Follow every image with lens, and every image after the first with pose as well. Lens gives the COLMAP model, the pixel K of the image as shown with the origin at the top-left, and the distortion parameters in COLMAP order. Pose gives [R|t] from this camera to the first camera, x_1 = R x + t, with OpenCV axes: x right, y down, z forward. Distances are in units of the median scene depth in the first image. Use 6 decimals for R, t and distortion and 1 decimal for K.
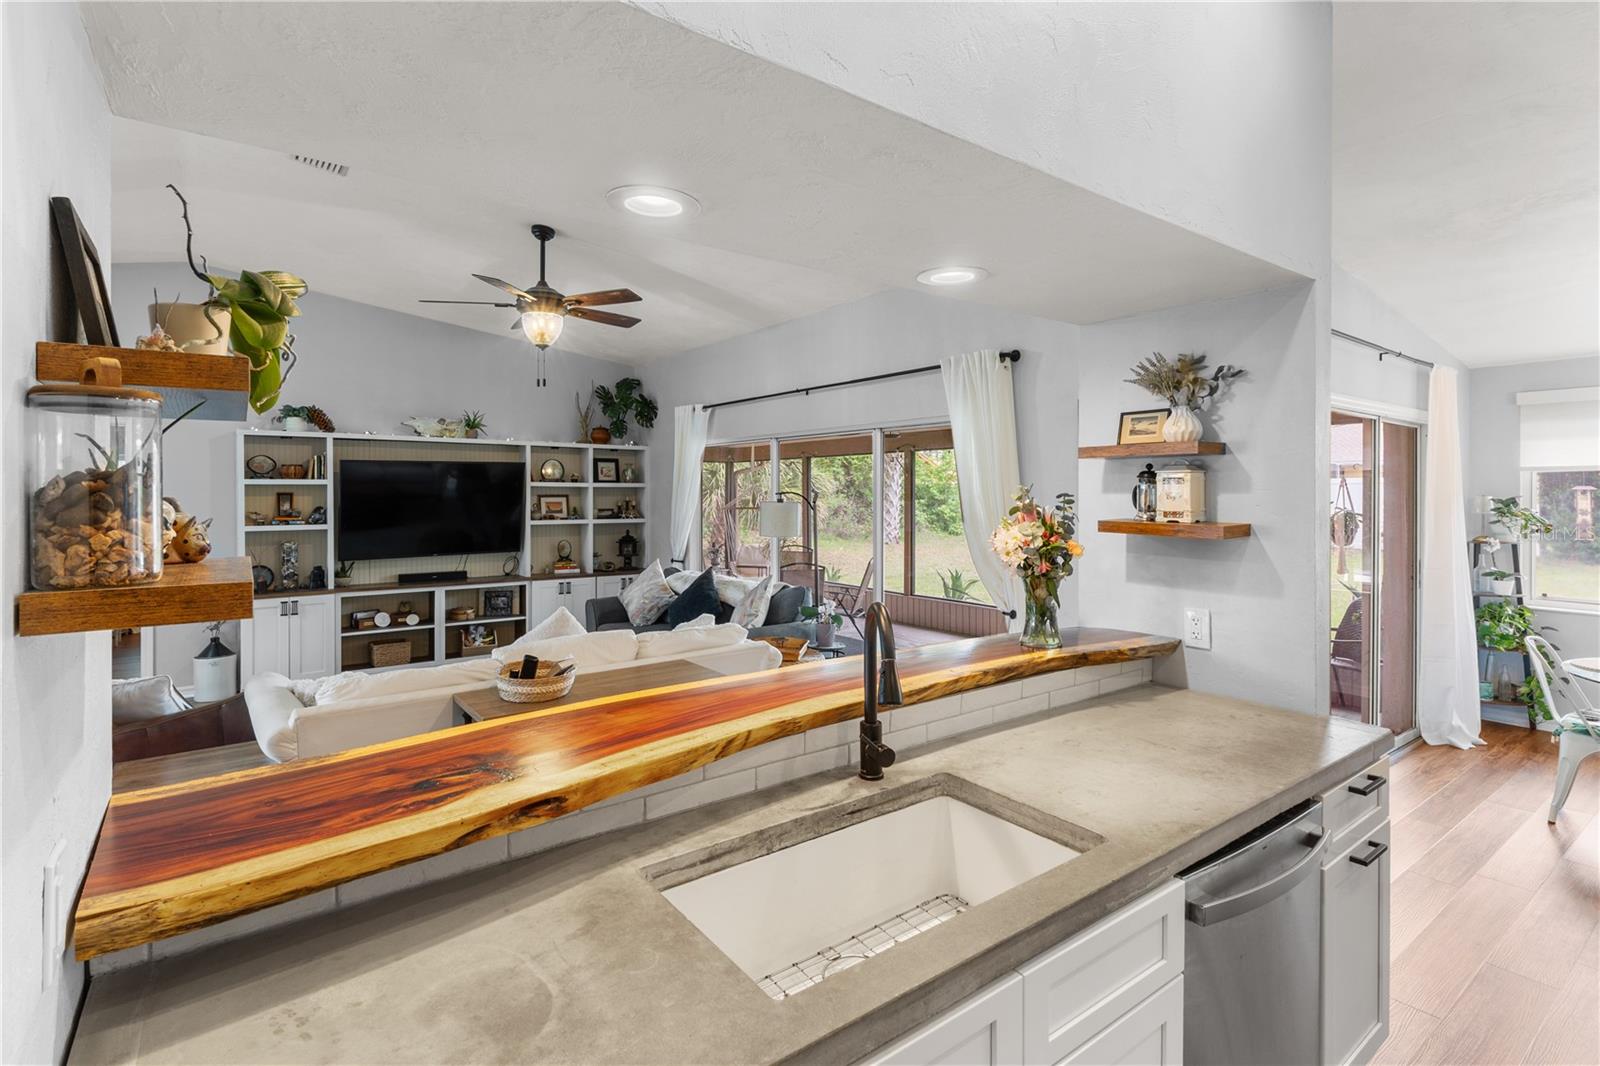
lens RADIAL K [[760.8, 0, 800.8], [0, 760.8, 492.2], [0, 0, 1]] dist [-0.000719, -0.001069]
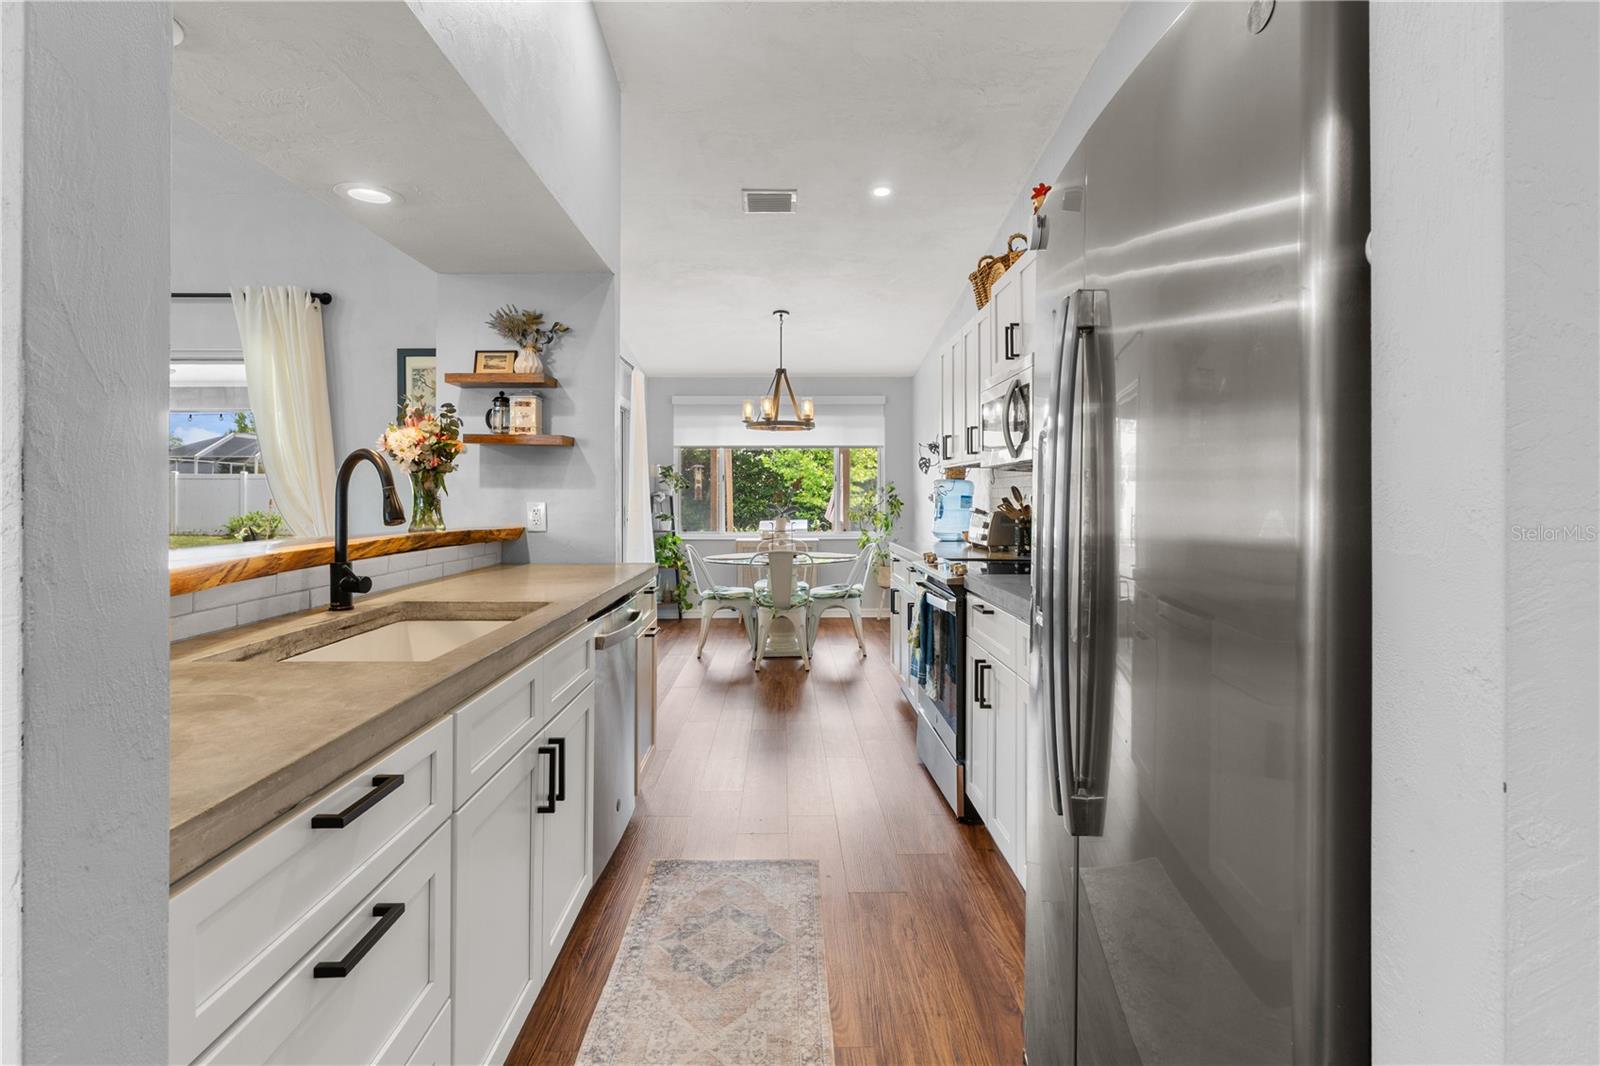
lens RADIAL K [[760.8, 0, 797.9], [0, 760.8, 478.9], [0, 0, 1]] dist [-0.000719, -0.001069]
pose [[0.575913, 0.014845, 0.817376, -0.156675], [0.003673, 0.999778, -0.020745, 0.072595], [-0.817503, 0.014949, 0.575731, -0.073270]]
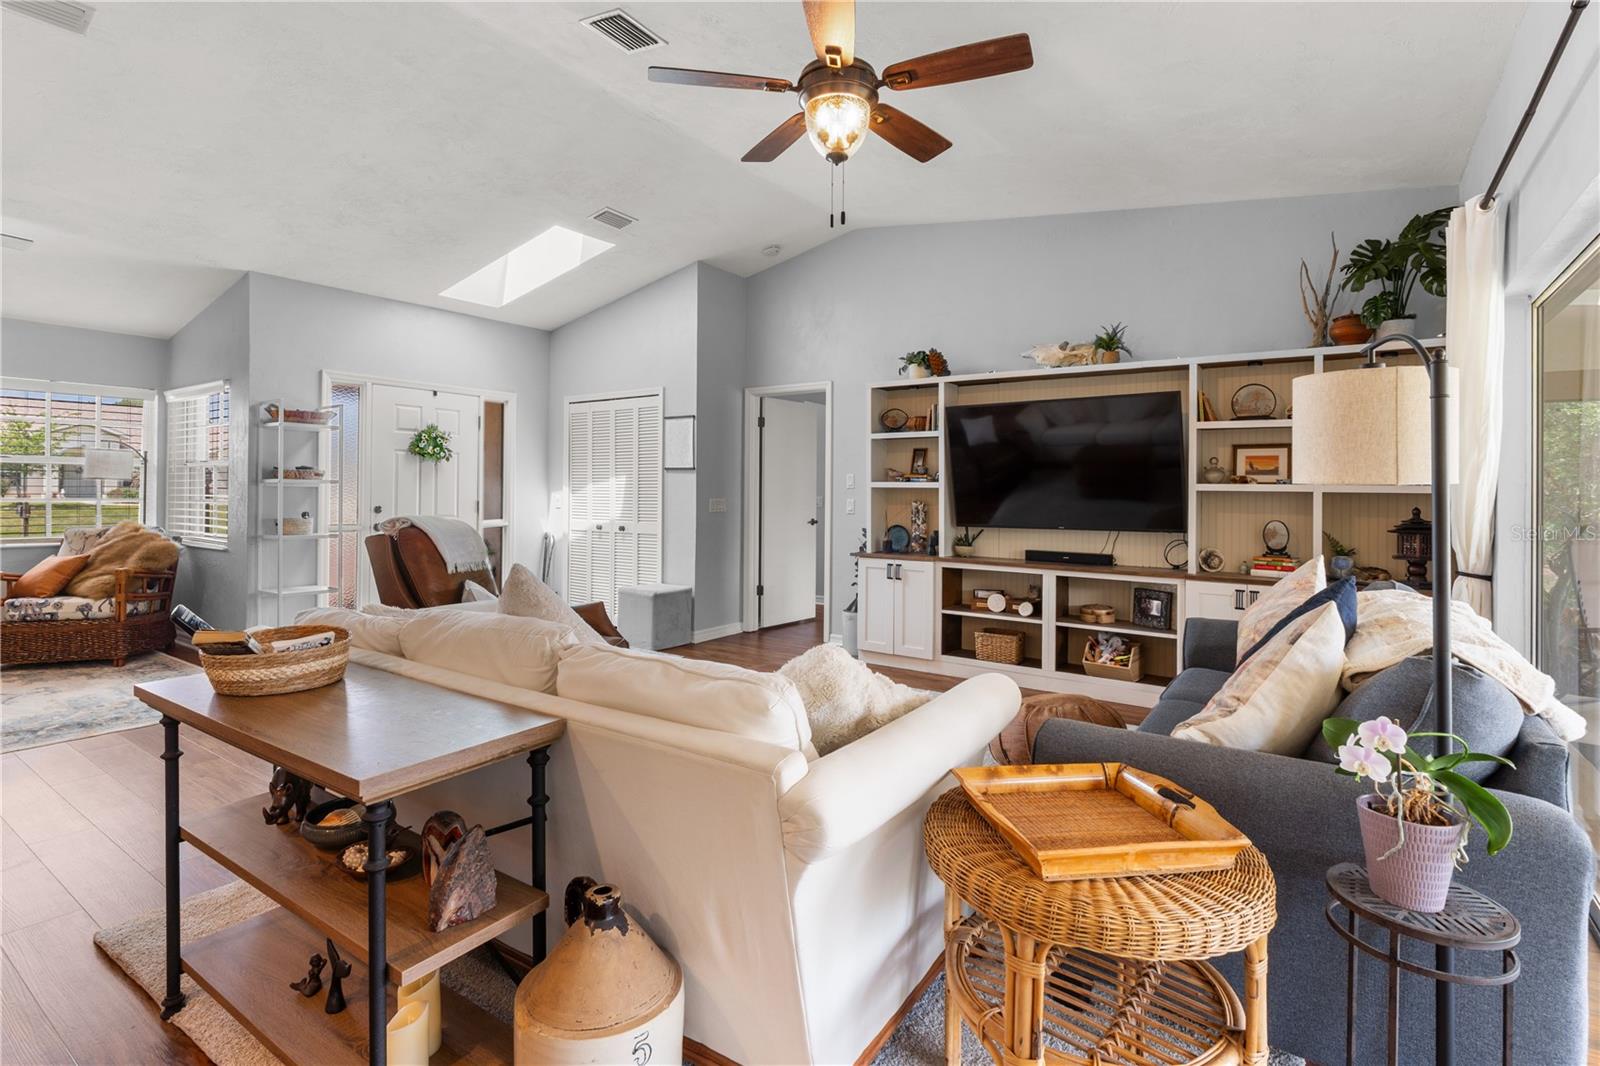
lens RADIAL K [[760.8, 0, 791.1], [0, 760.8, 490.1], [0, 0, 1]] dist [-0.000719, -0.001069]
pose [[0.312780, 0.003213, -0.949820, 0.204813], [-0.010687, 0.999943, -0.000136, 0.071719], [0.949766, 0.010193, 0.312796, 0.763232]]
